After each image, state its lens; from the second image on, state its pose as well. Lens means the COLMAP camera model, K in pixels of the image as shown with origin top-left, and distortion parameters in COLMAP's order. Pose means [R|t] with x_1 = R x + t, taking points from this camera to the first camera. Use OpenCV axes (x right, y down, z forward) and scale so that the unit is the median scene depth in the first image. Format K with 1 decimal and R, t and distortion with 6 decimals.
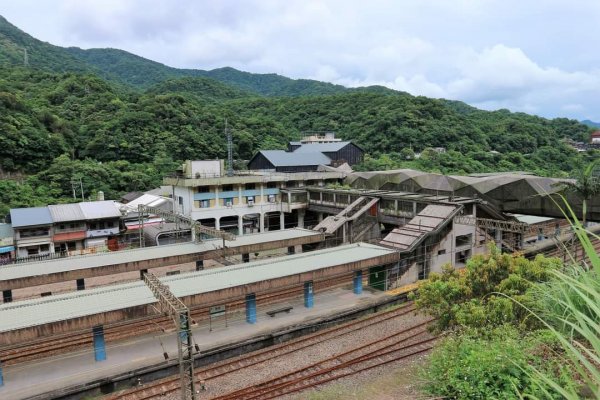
lens RADIAL K [[414.7, 0, 298.9], [0, 414.7, 197.7], [0, 0, 1]] dist [-0.130677, 0.081304]
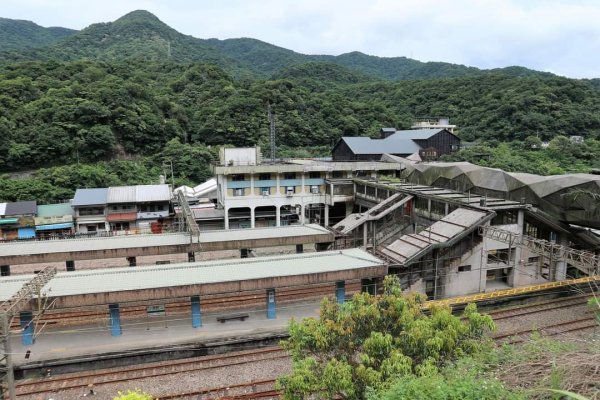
lens RADIAL K [[414.7, 0, 298.9], [0, 414.7, 197.7], [0, 0, 1]] dist [-0.130677, 0.081304]
pose [[0.953099, 0.050633, -0.298393, 0.096884], [-0.040009, 0.998333, 0.041607, -0.009077], [0.300003, -0.027717, 0.953536, 0.052546]]
